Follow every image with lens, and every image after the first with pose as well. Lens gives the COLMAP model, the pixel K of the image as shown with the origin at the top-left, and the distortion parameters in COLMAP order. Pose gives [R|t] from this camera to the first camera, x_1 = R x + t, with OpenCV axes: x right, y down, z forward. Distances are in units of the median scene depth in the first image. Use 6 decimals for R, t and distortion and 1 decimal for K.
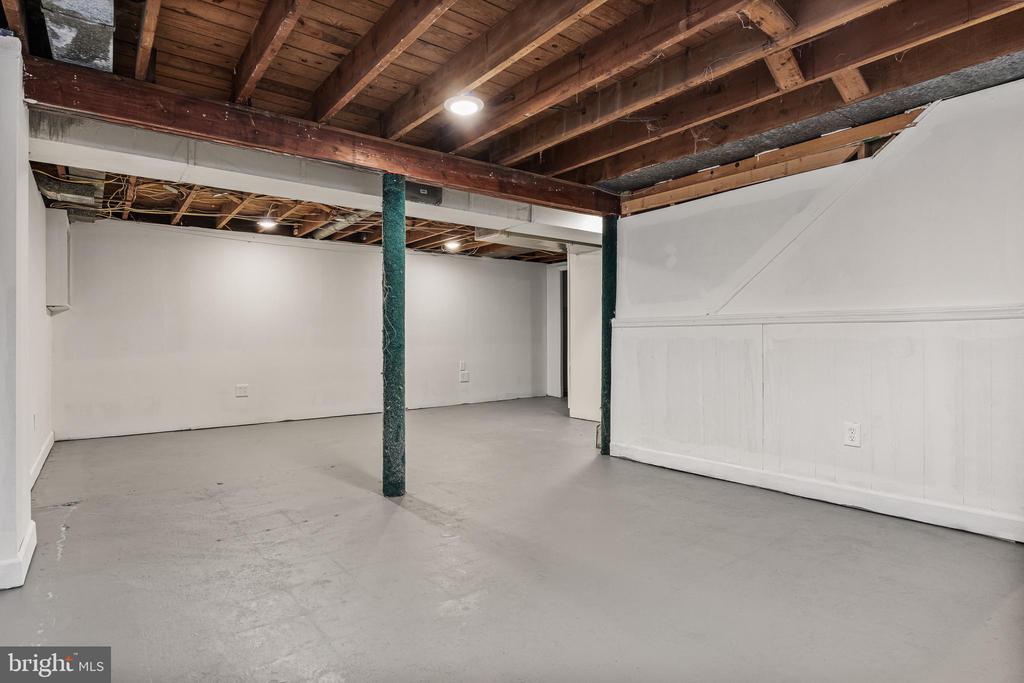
lens RADIAL K [[549.1, 0, 512.0], [0, 549.1, 341.5], [0, 0, 1]] dist [-0.014517, -0.000324]
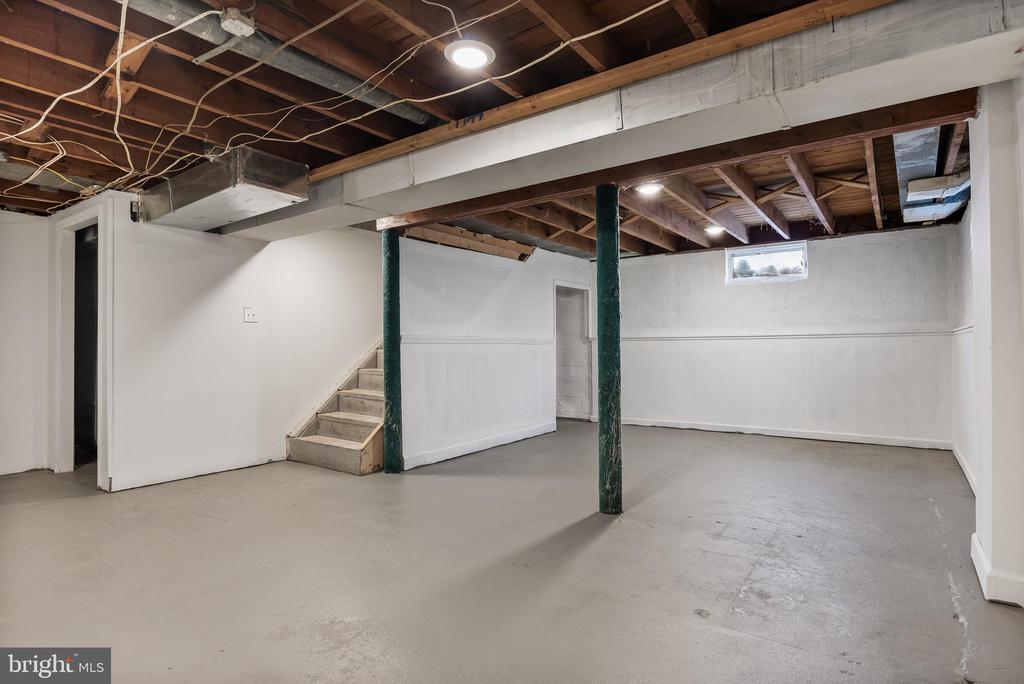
lens RADIAL K [[549.1, 0, 512.0], [0, 549.1, 342.0], [0, 0, 1]] dist [-0.014517, -0.000324]
pose [[-0.305969, 0.018948, 0.951853, -1.252285], [0.014744, 0.999776, -0.015162, -0.013581], [-0.951927, 0.009395, -0.306180, 1.672009]]
